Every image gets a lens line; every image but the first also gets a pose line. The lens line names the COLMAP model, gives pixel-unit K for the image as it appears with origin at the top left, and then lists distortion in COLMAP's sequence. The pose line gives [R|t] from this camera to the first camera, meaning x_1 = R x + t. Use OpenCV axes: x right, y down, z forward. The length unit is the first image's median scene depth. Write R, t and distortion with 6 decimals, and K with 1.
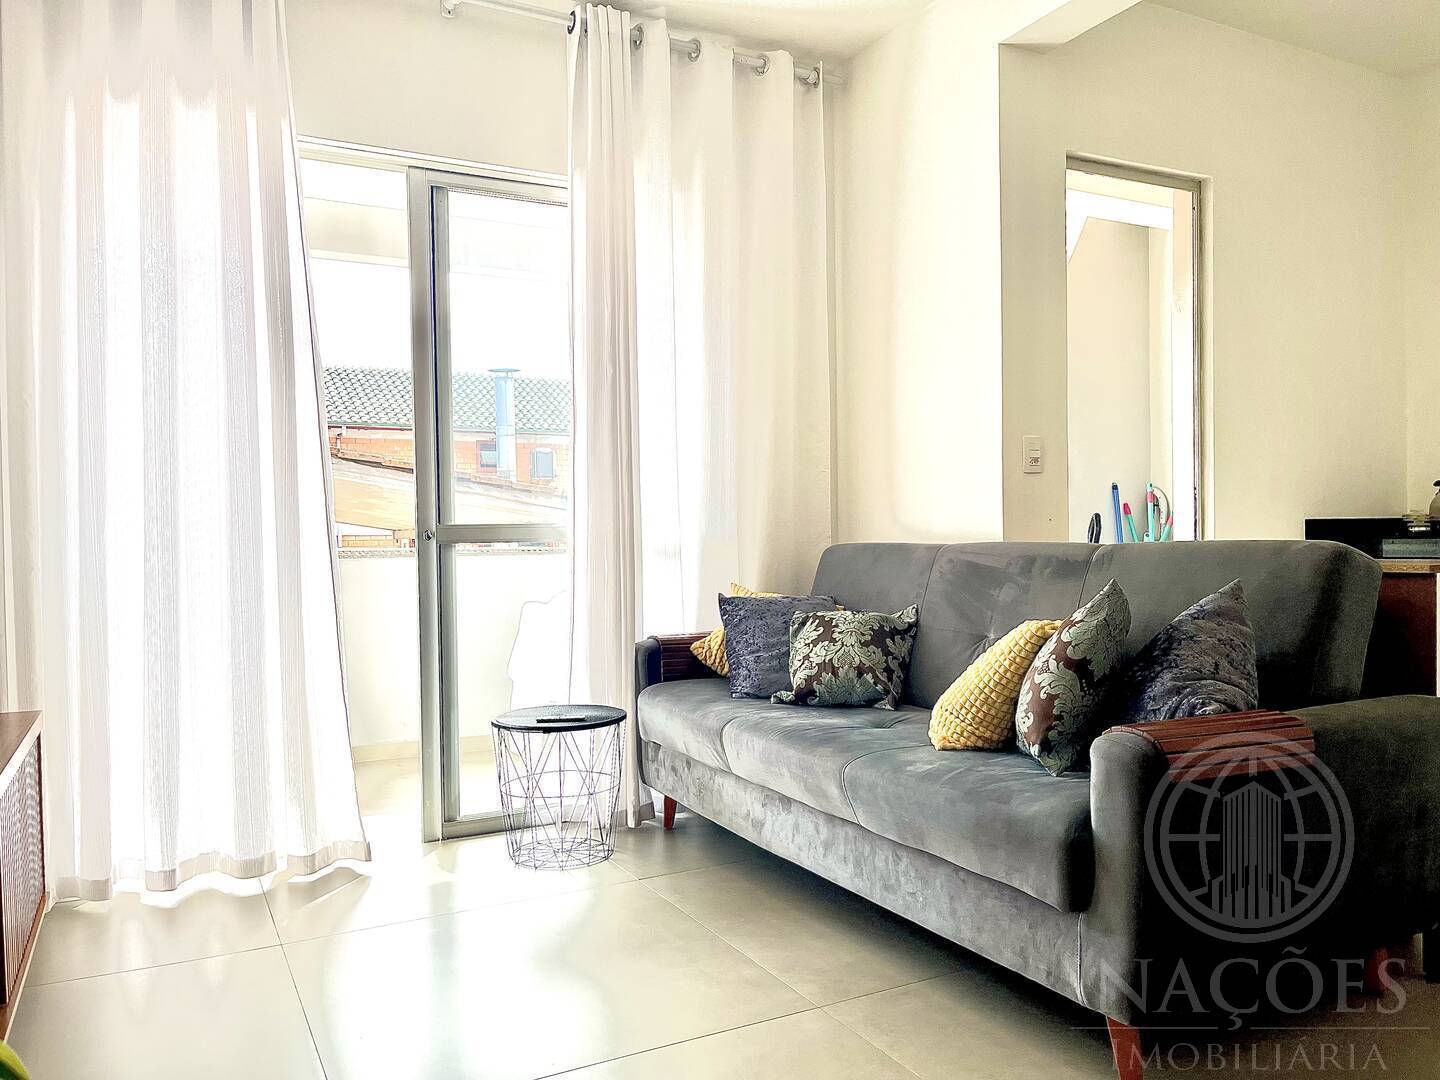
lens RADIAL K [[1096.3, 0, 717.9], [0, 1096.3, 534.6], [0, 0, 1]] dist [0.024796, -0.009680]
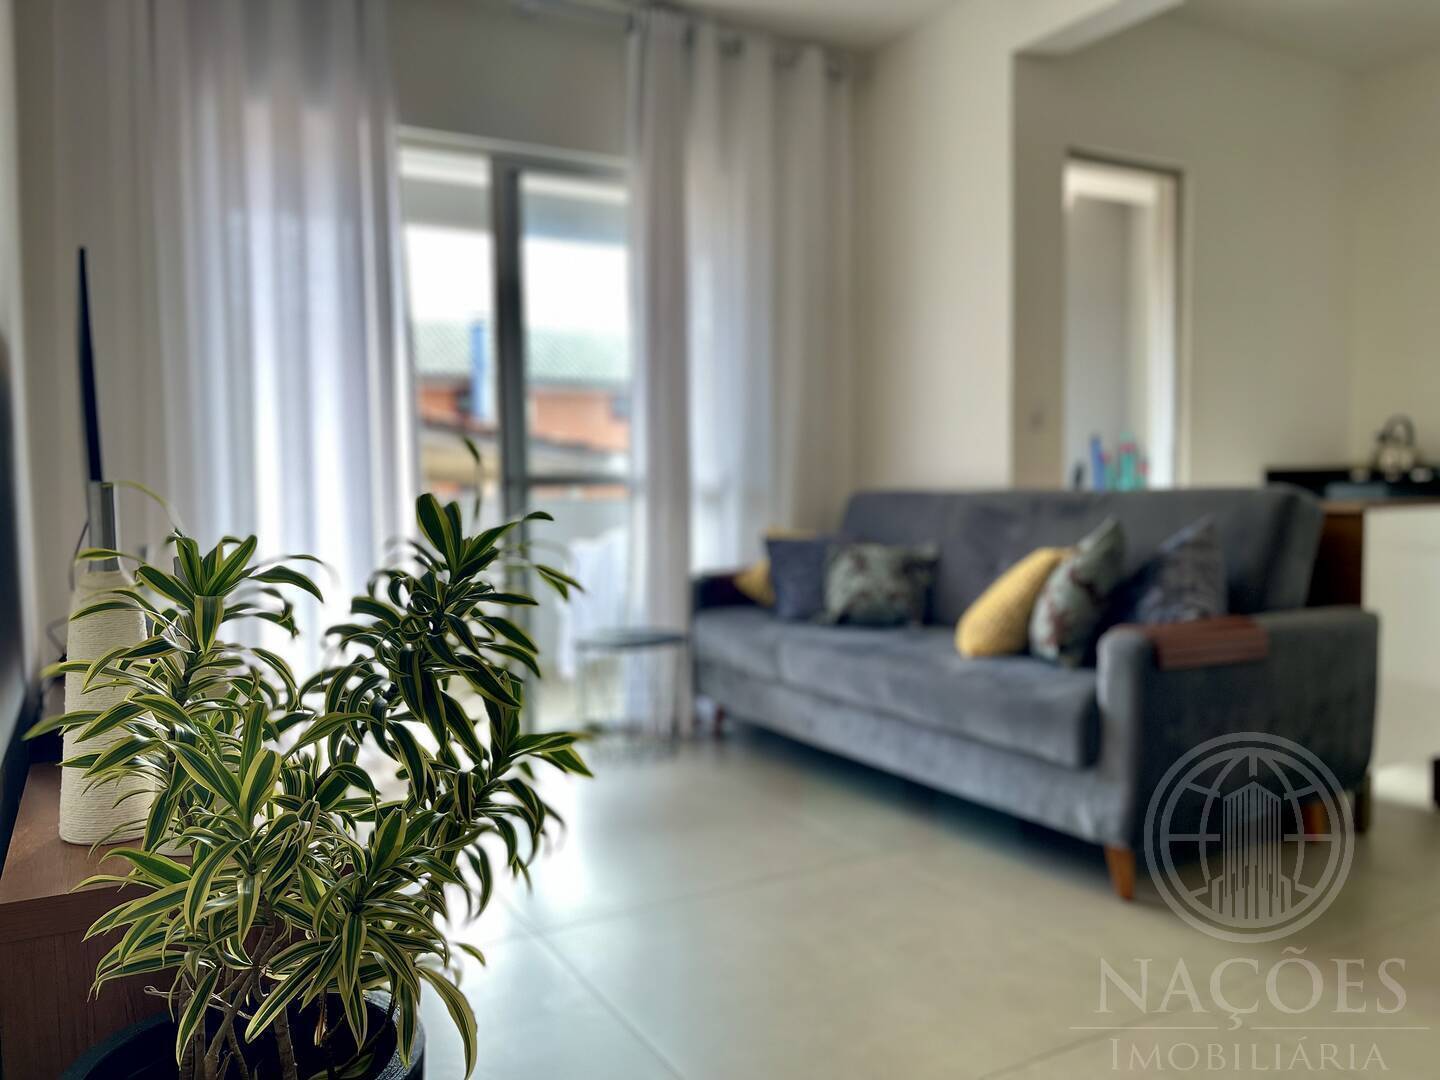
lens RADIAL K [[1091.3, 0, 722.0], [0, 1091.3, 545.0], [0, 0, 1]] dist [0.007748, 0.005970]
pose [[0.999356, -0.002378, 0.035803, -0.094633], [0.000307, 0.998331, 0.057756, 0.000126], [-0.035880, -0.057708, 0.997689, -0.163399]]
